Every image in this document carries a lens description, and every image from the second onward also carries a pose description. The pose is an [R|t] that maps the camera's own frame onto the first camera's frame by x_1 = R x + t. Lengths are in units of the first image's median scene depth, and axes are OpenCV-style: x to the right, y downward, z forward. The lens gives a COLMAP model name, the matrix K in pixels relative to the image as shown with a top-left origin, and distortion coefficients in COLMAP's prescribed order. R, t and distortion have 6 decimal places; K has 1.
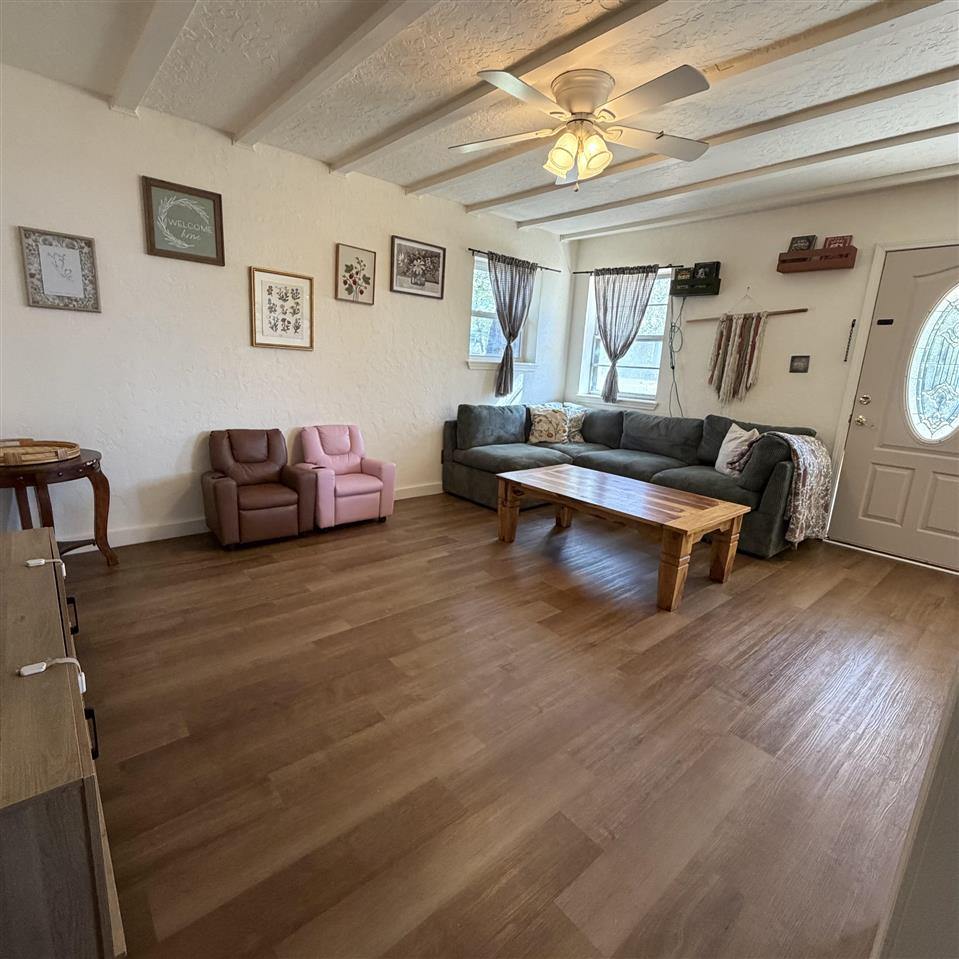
lens RADIAL K [[512.7, 0, 477.5], [0, 512.7, 476.1], [0, 0, 1]] dist [-0.002544, 0.000483]
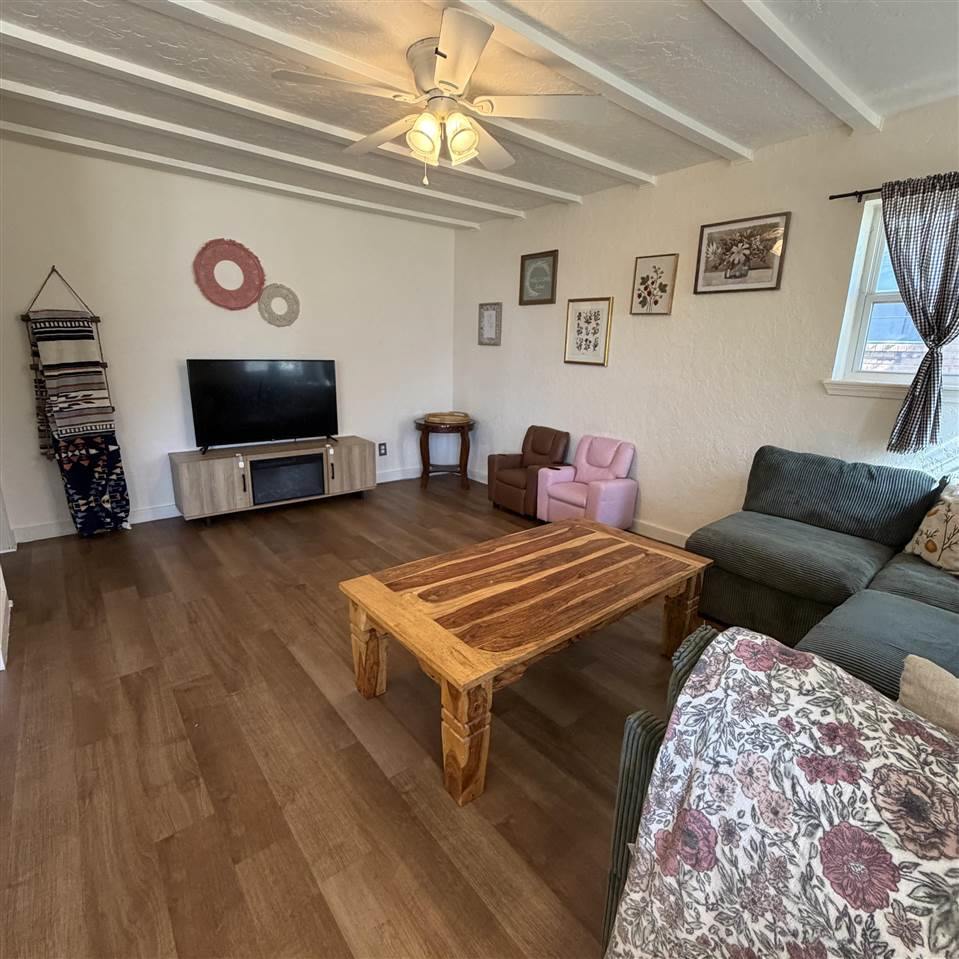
lens RADIAL K [[512.7, 0, 477.5], [0, 512.7, 476.1], [0, 0, 1]] dist [-0.002544, 0.000483]
pose [[-0.036616, 0.191033, -0.980901, 0.764179], [-0.243808, 0.950191, 0.194153, -0.168769], [0.969132, 0.246261, 0.011783, 0.778134]]
